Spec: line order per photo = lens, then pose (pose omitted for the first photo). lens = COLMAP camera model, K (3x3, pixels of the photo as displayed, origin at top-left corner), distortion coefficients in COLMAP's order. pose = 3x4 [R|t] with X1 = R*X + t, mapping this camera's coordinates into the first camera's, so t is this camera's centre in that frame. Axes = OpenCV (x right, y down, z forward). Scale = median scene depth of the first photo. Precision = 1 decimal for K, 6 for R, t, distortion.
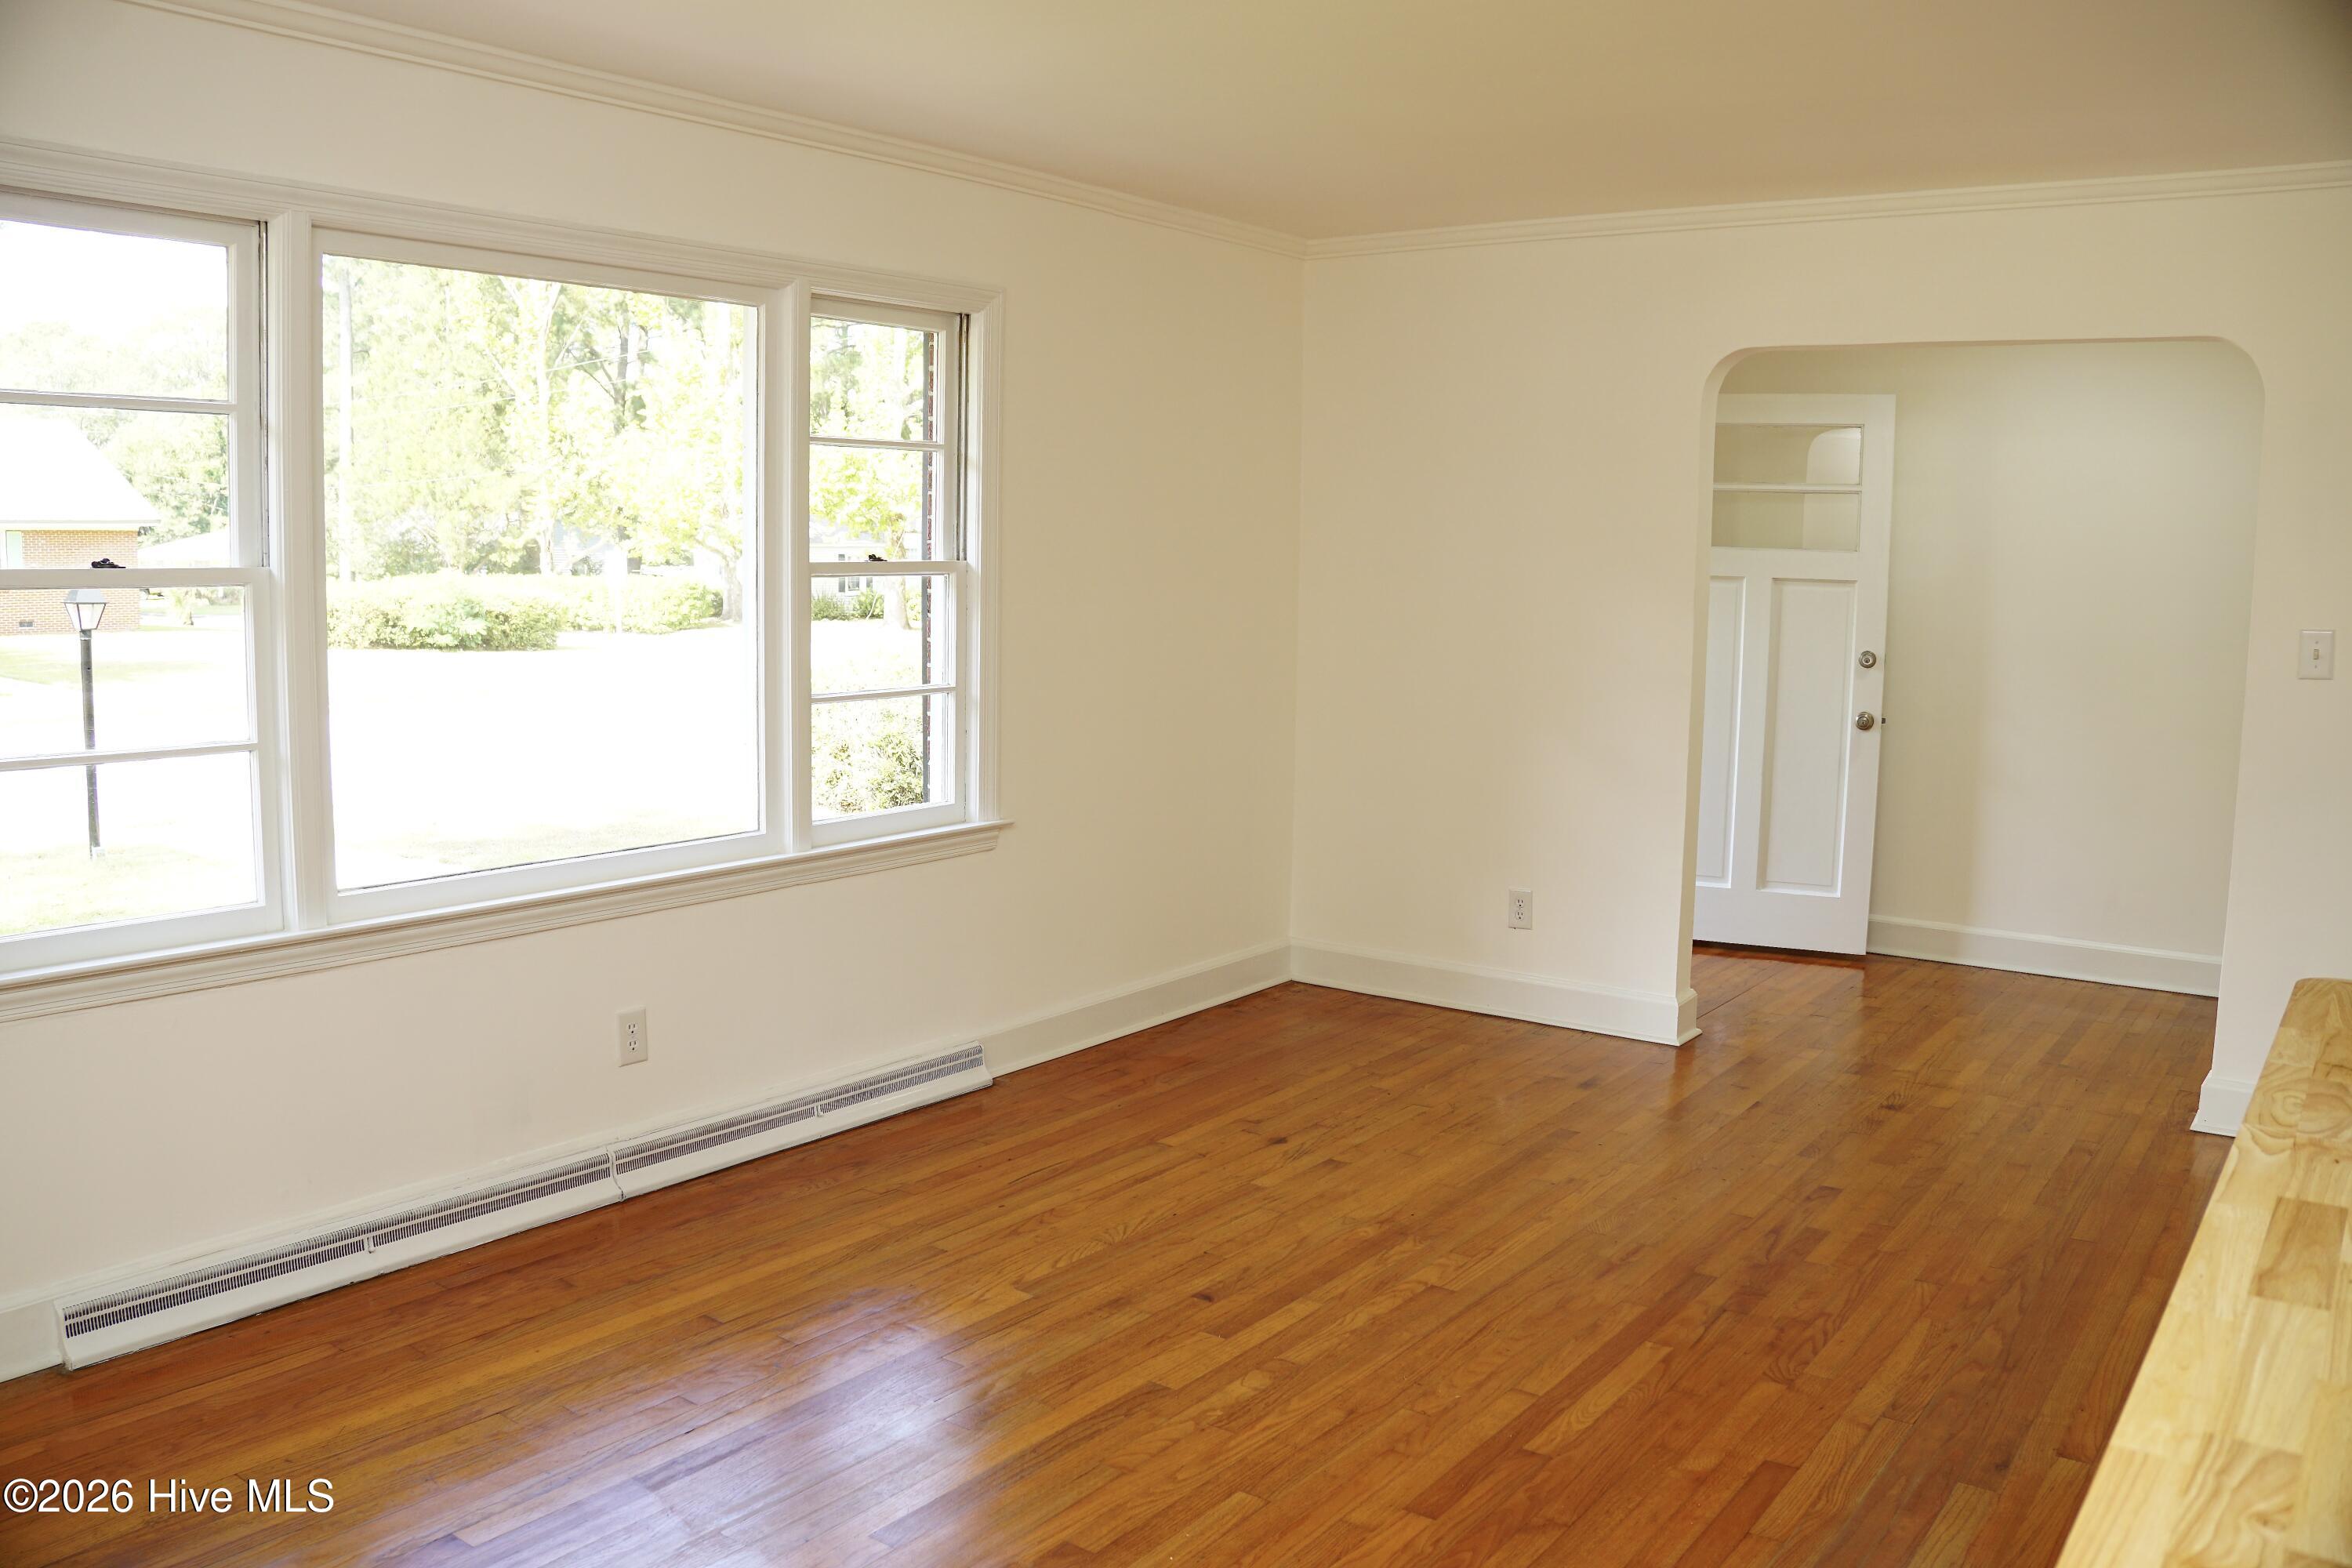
lens RADIAL K [[1864.6, 0, 1162.7], [0, 1864.6, 780.0], [0, 0, 1]] dist [-0.187564, 0.090004]
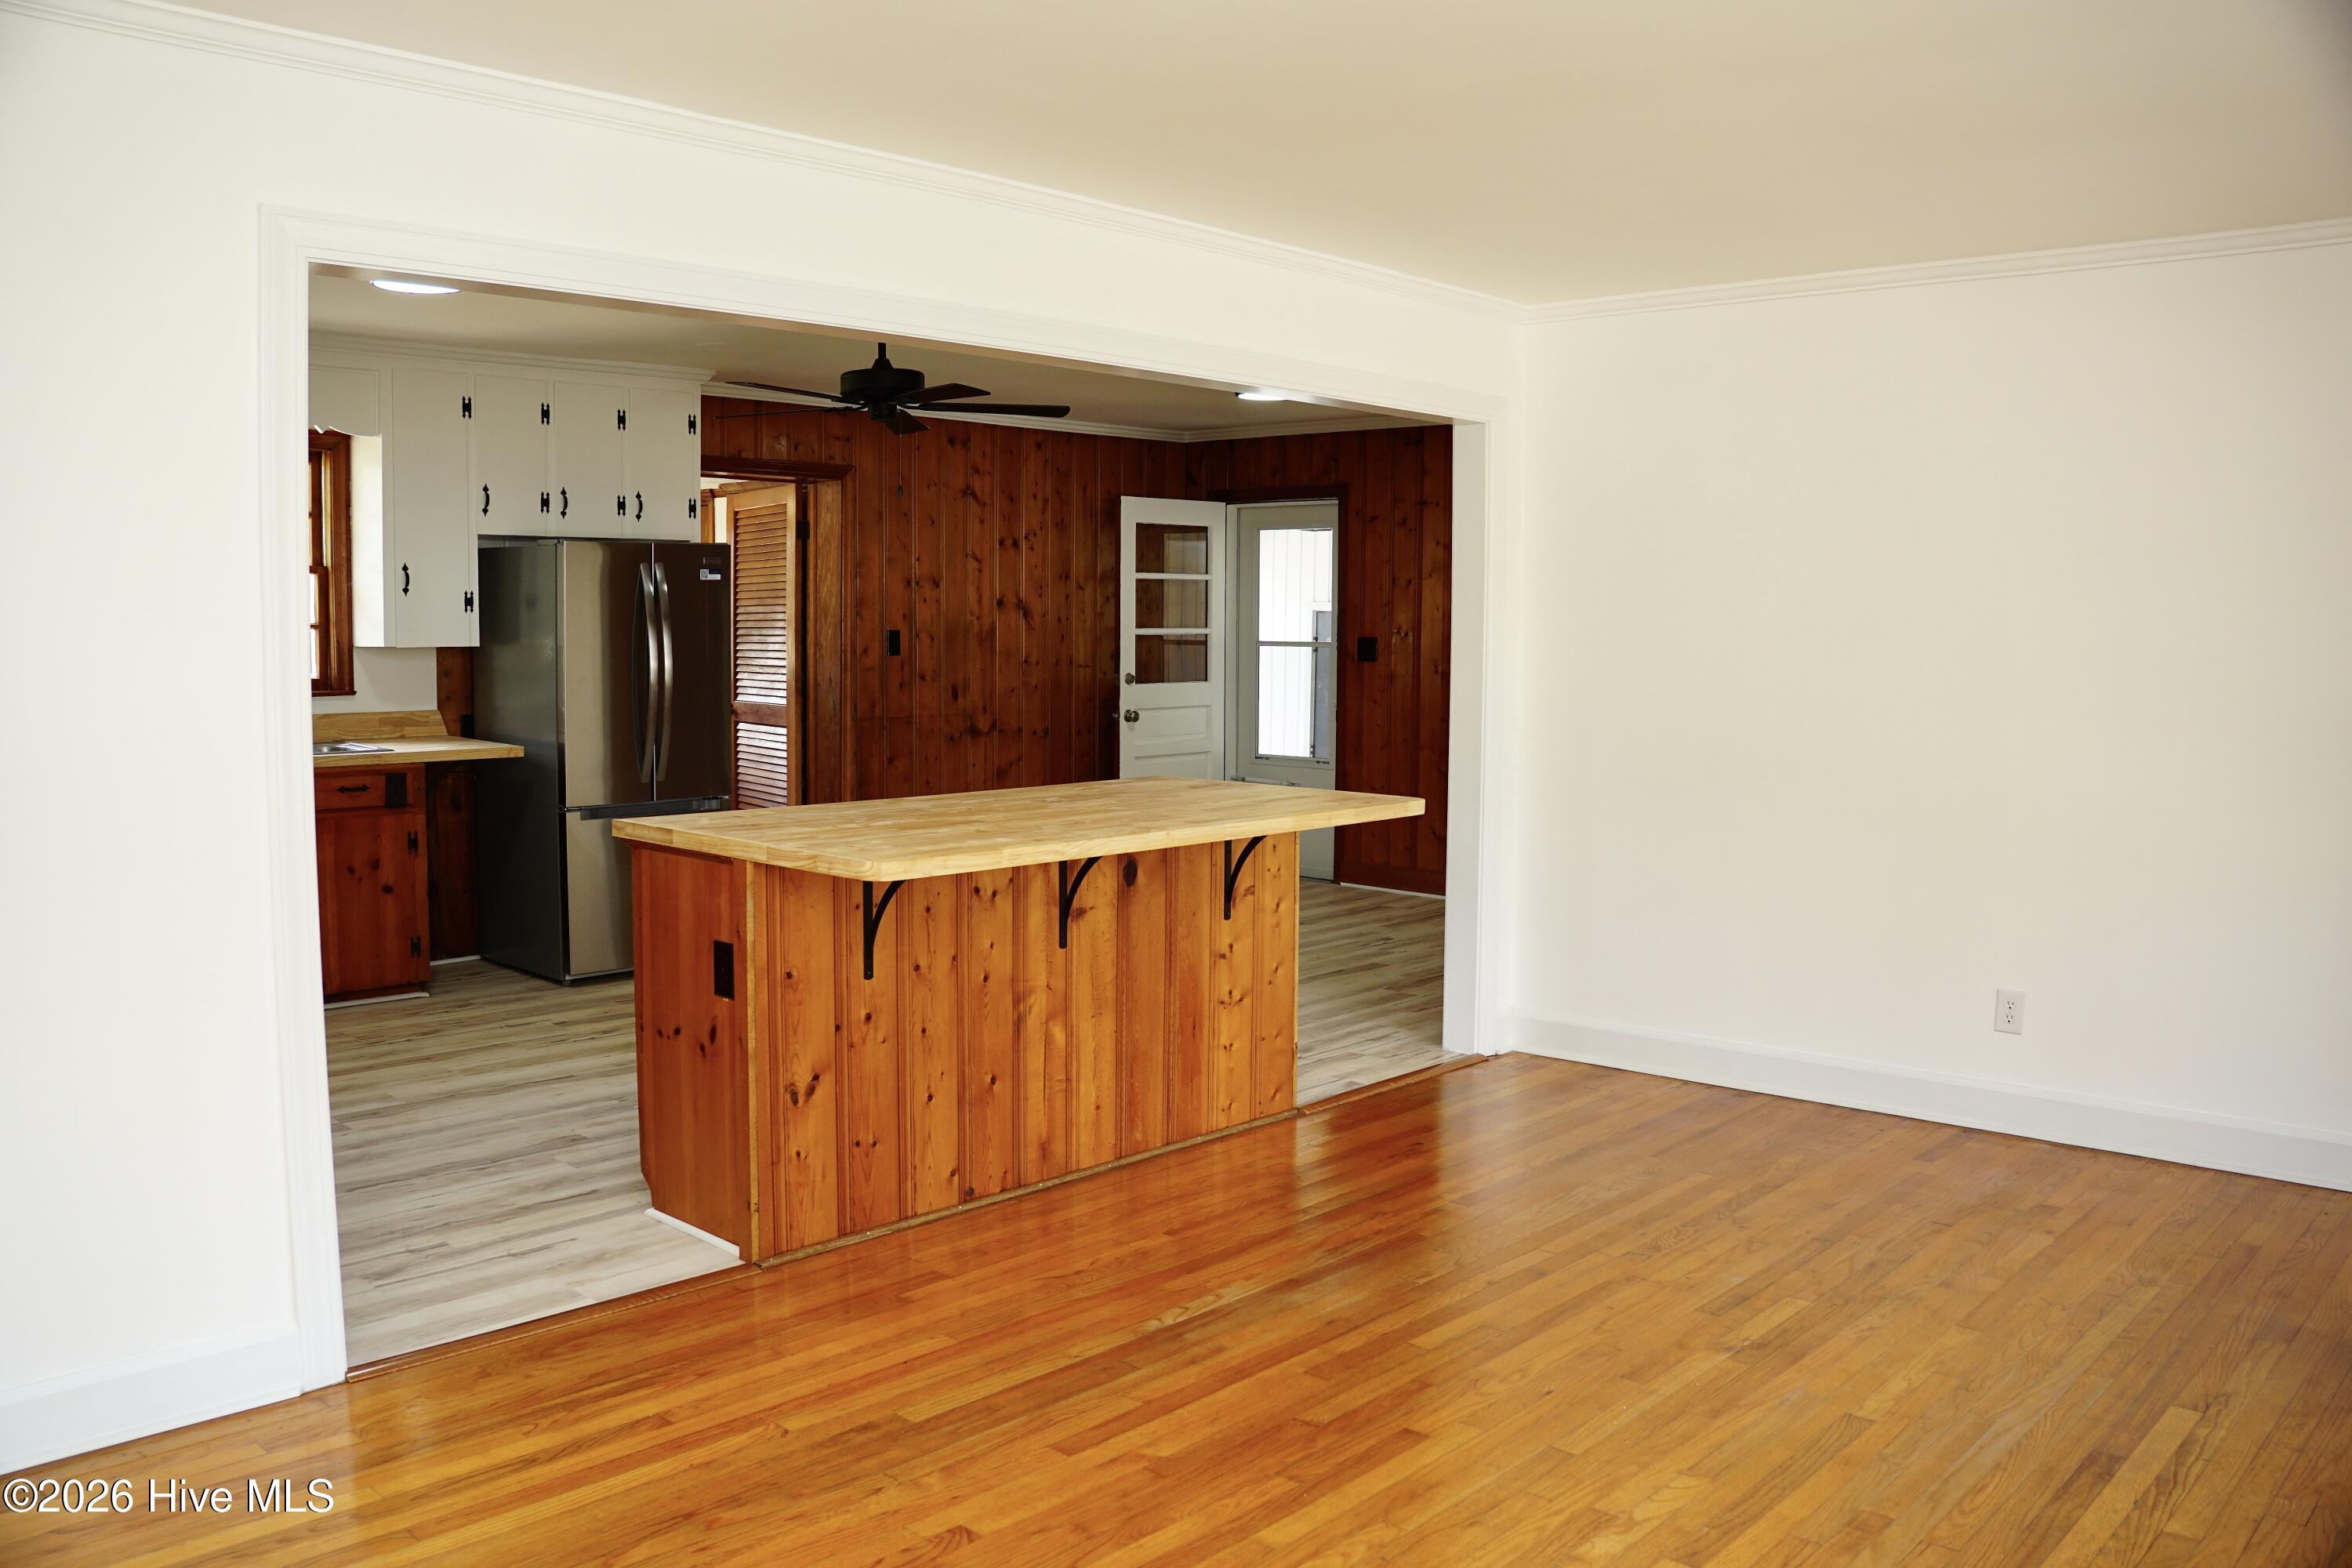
lens RADIAL K [[1864.6, 0, 1162.7], [0, 1864.6, 780.0], [0, 0, 1]] dist [-0.187564, 0.090004]
pose [[-0.994049, -0.027084, 0.105512, 0.145148], [-0.005330, 0.979530, 0.201226, -0.174344], [-0.108803, 0.199466, -0.973846, 1.553325]]
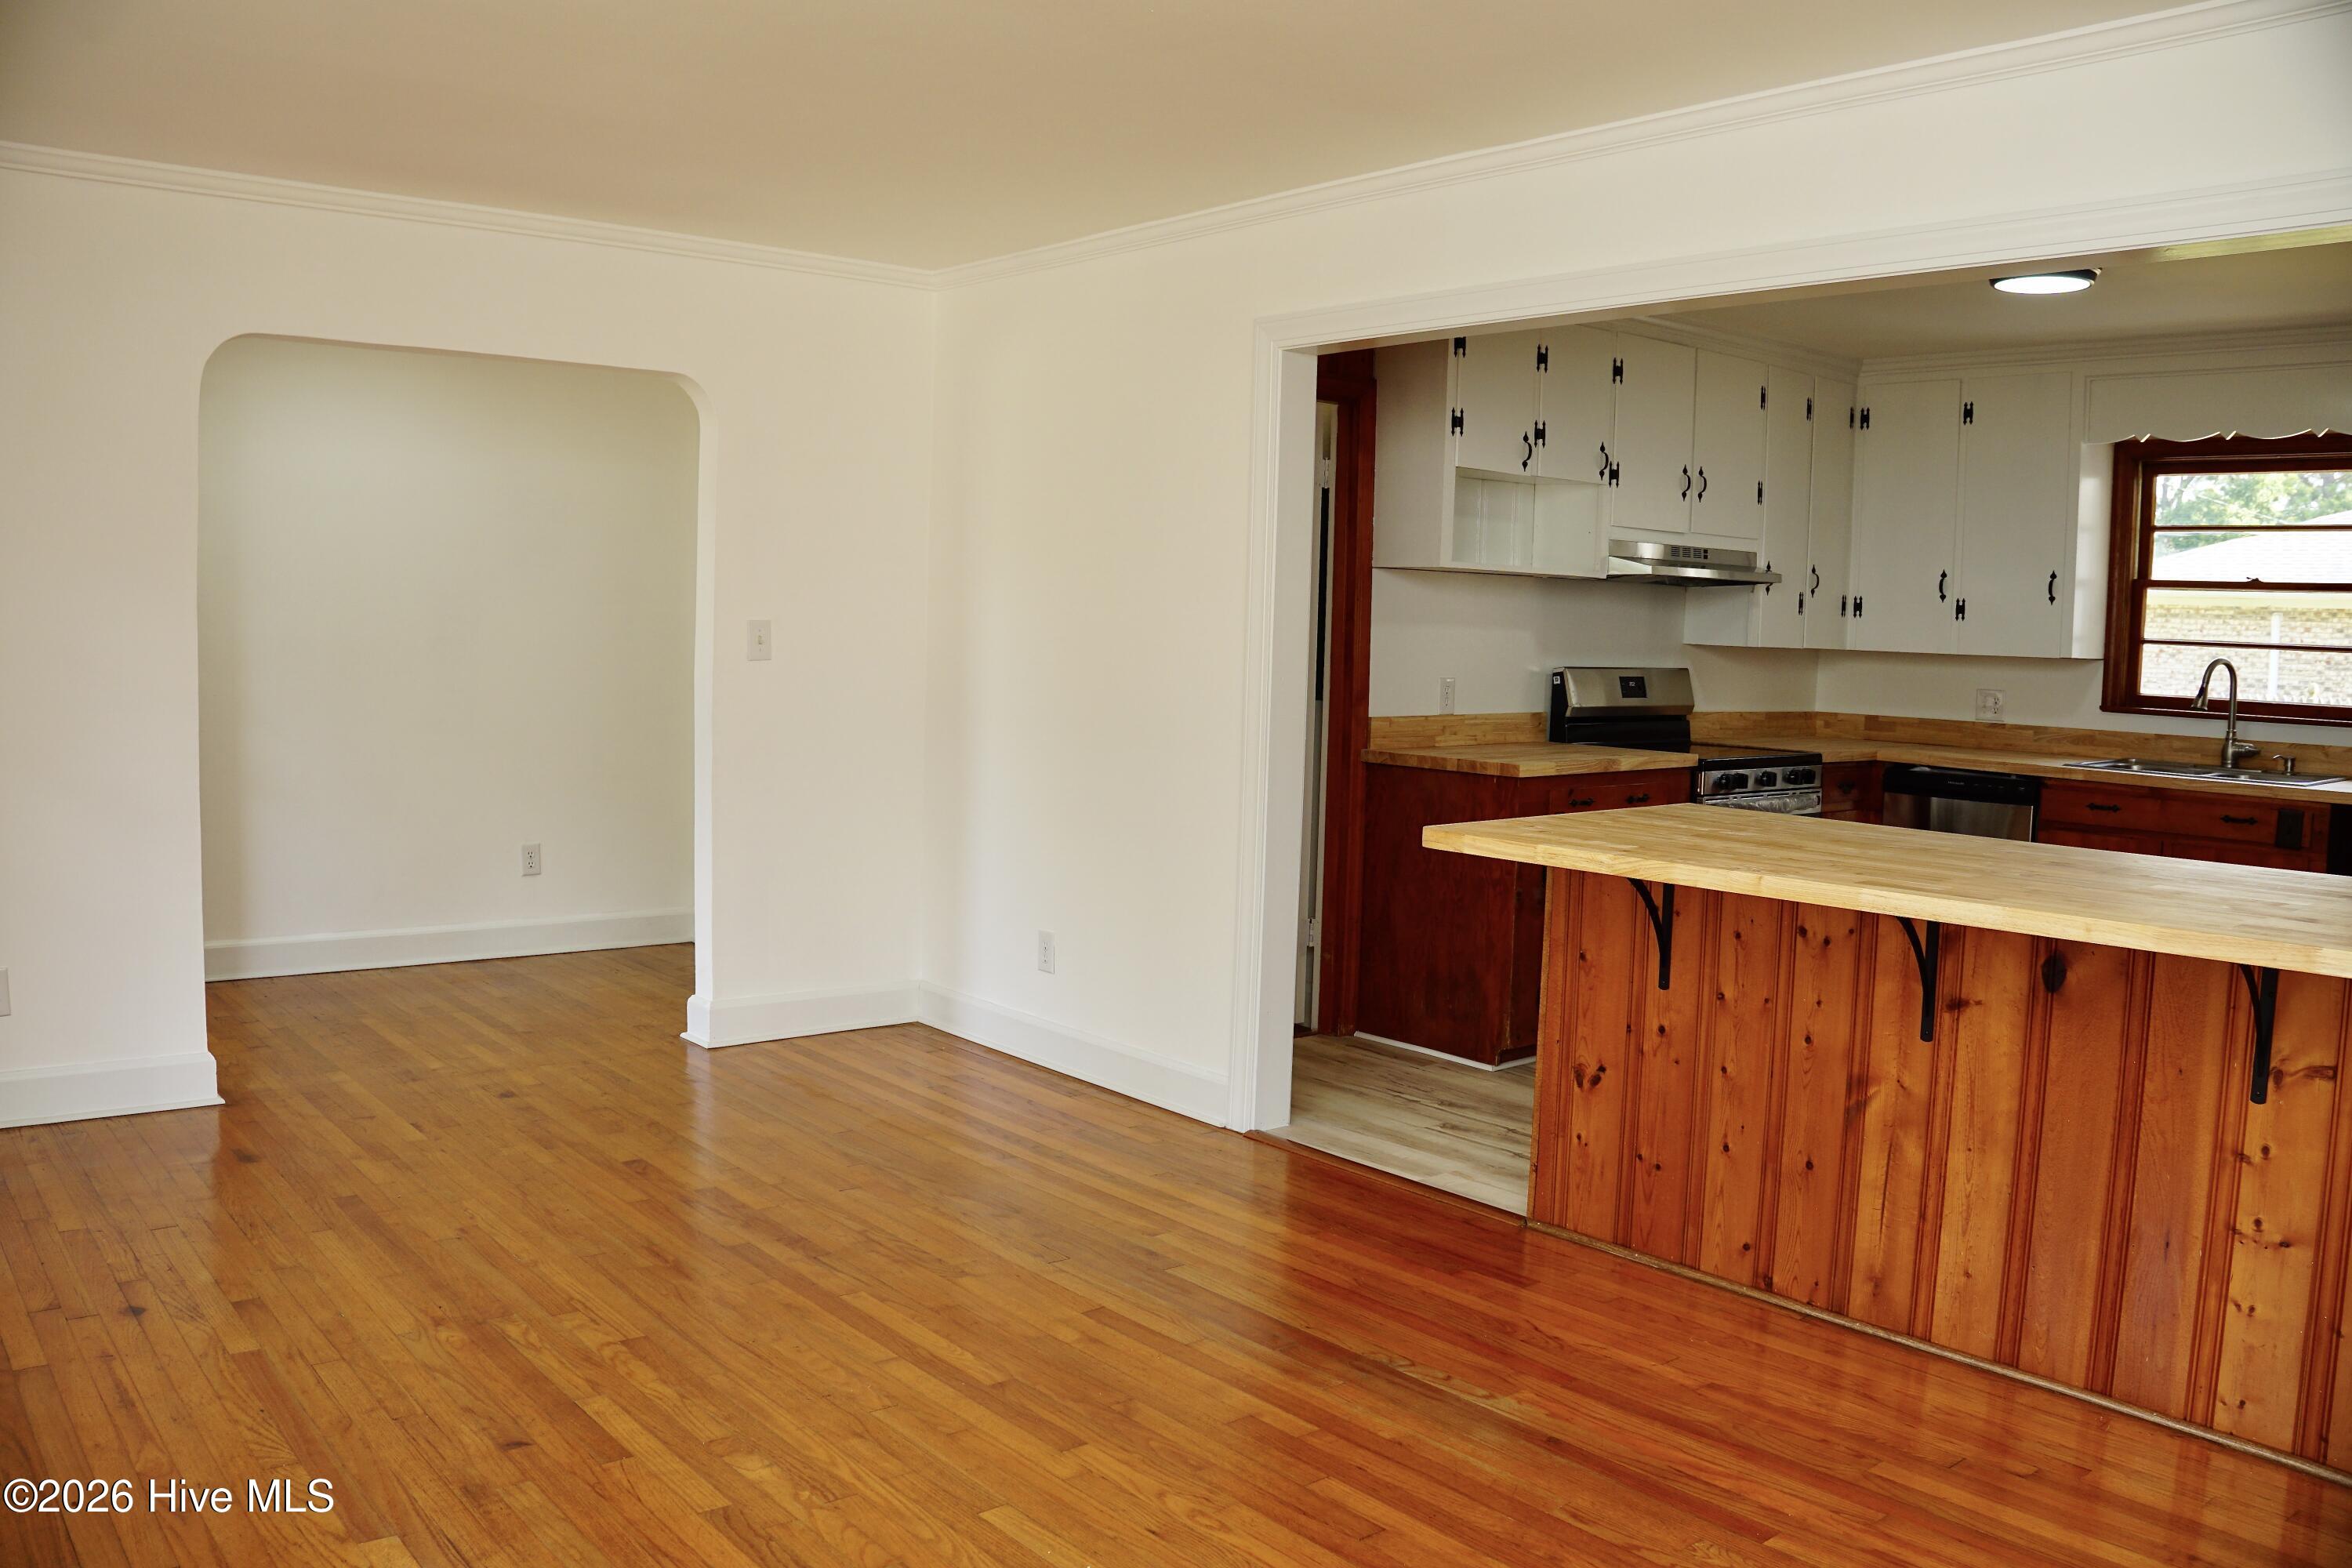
lens RADIAL K [[1864.6, 0, 1162.7], [0, 1864.6, 780.0], [0, 0, 1]] dist [-0.187564, 0.090004]
pose [[0.236328, -0.085465, 0.967908, -0.645972], [0.091605, 0.993647, 0.065371, -0.039402], [-0.967346, 0.073216, 0.242655, 0.496919]]
